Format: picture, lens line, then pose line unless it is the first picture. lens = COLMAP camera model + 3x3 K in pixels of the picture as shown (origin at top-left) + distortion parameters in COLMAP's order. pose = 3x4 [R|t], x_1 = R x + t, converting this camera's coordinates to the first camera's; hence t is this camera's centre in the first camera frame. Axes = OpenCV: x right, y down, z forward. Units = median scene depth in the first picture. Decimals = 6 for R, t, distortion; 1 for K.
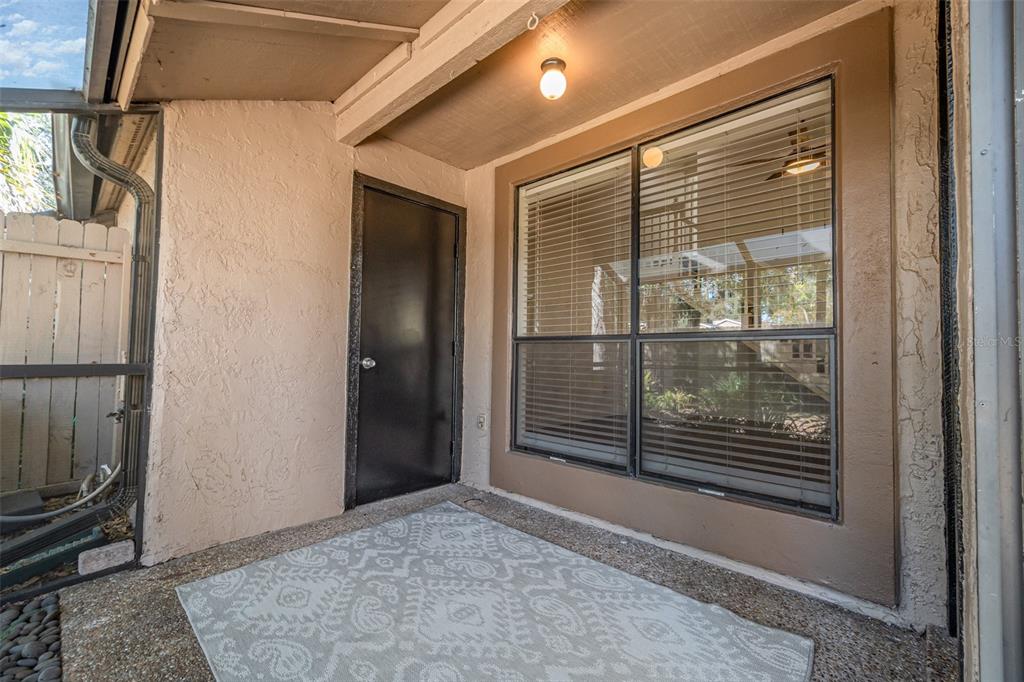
lens RADIAL K [[438.0, 0, 512.0], [0, 438.0, 341.0], [0, 0, 1]] dist [-0.000544, 0.000019]
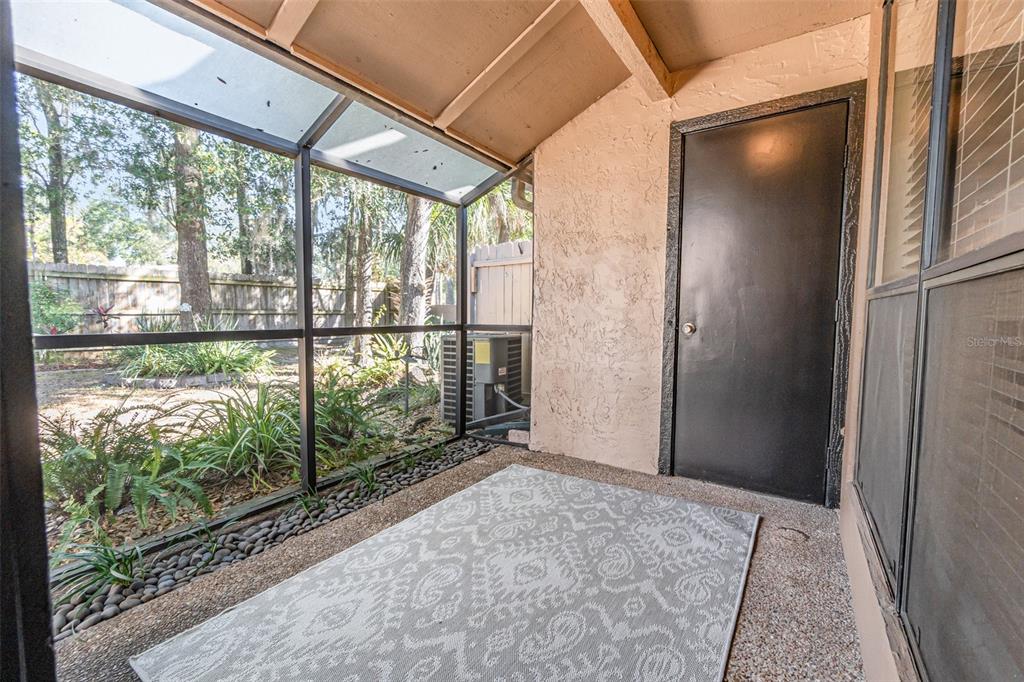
lens RADIAL K [[438.0, 0, 512.0], [0, 438.0, 341.0], [0, 0, 1]] dist [-0.000544, 0.000019]
pose [[0.173709, 0.049289, -0.983563, 0.655059], [0.027080, 0.998130, 0.054801, 0.019683], [0.984425, -0.036154, 0.172049, 0.603966]]
